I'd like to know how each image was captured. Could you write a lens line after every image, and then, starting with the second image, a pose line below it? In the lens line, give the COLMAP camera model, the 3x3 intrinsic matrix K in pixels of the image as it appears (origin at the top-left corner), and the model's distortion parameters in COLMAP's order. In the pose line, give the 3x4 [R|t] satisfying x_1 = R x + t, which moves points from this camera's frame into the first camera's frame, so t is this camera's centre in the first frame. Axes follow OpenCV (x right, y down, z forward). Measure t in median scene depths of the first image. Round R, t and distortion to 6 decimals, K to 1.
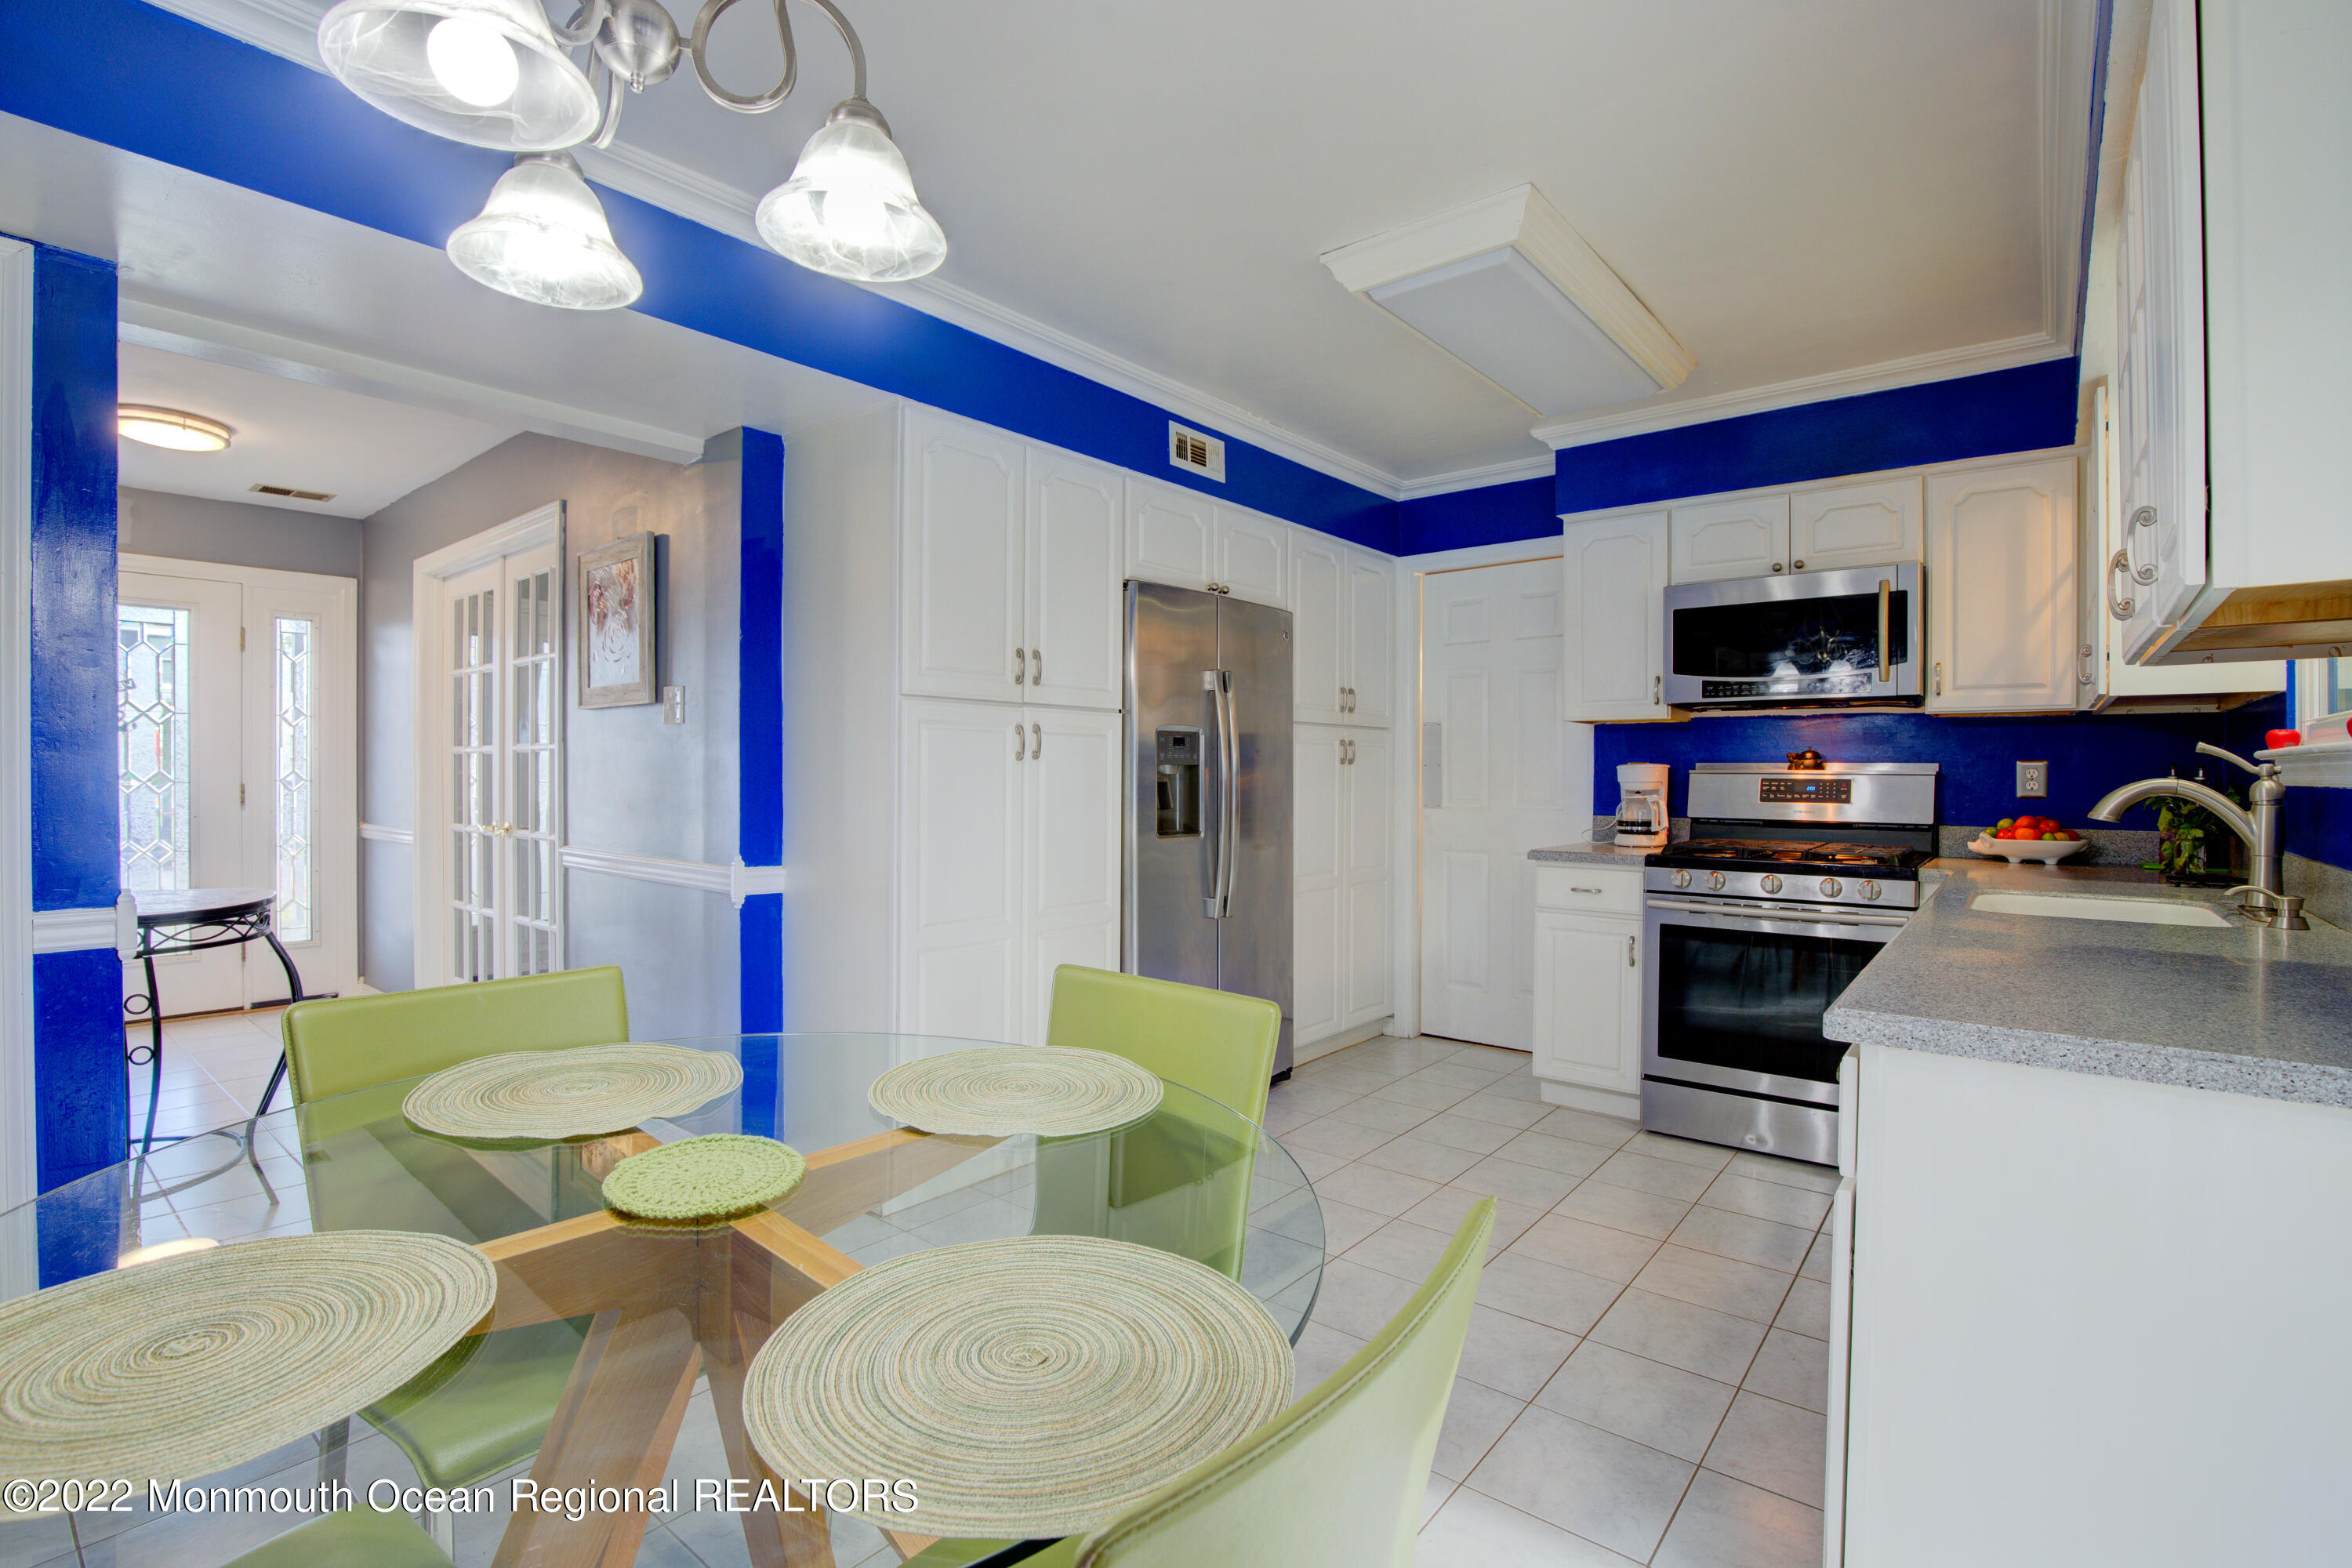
lens RADIAL K [[1030.4, 0, 1243.1], [0, 1030.4, 785.5], [0, 0, 1]] dist [-0.030650, 0.000030]
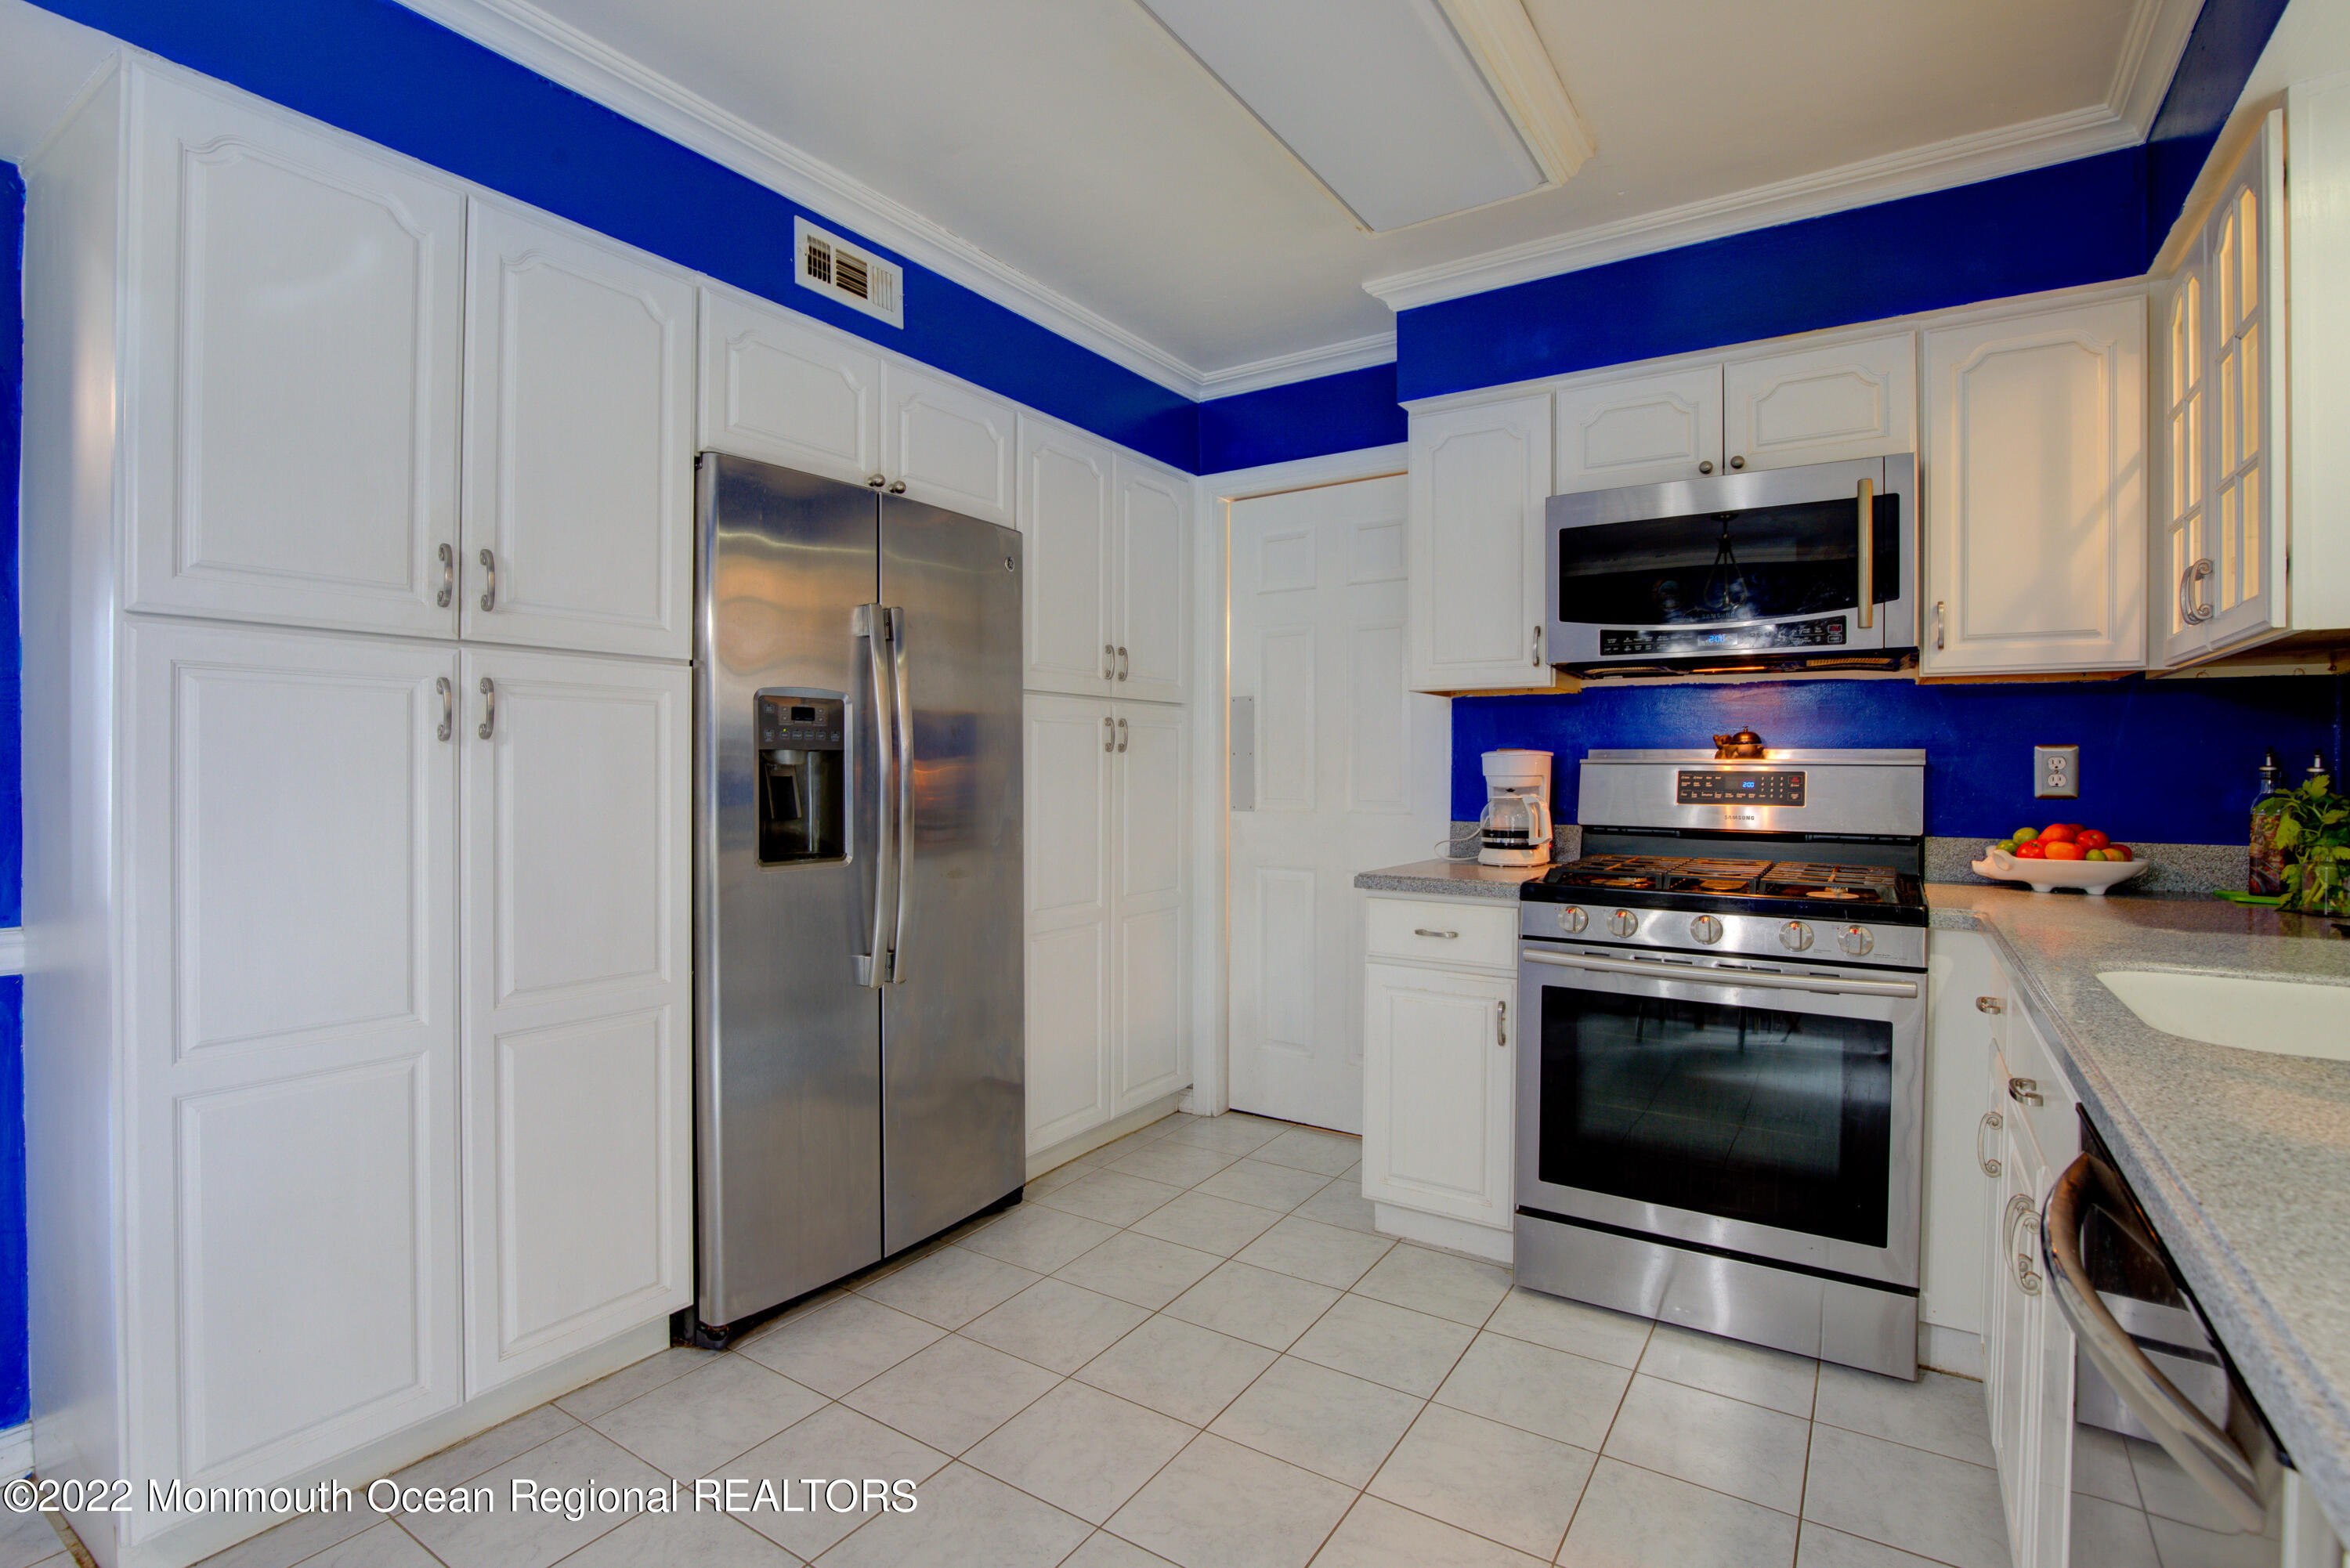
lens RADIAL K [[1091.0, 0, 1175.0], [0, 1091.0, 784.0], [0, 0, 1]] dist [-0.039374, 0.010850]
pose [[0.997725, -0.001982, 0.067380, 0.109748], [0.001700, 0.999990, 0.004248, -0.001523], [-0.067387, -0.004124, 0.997718, 0.282832]]
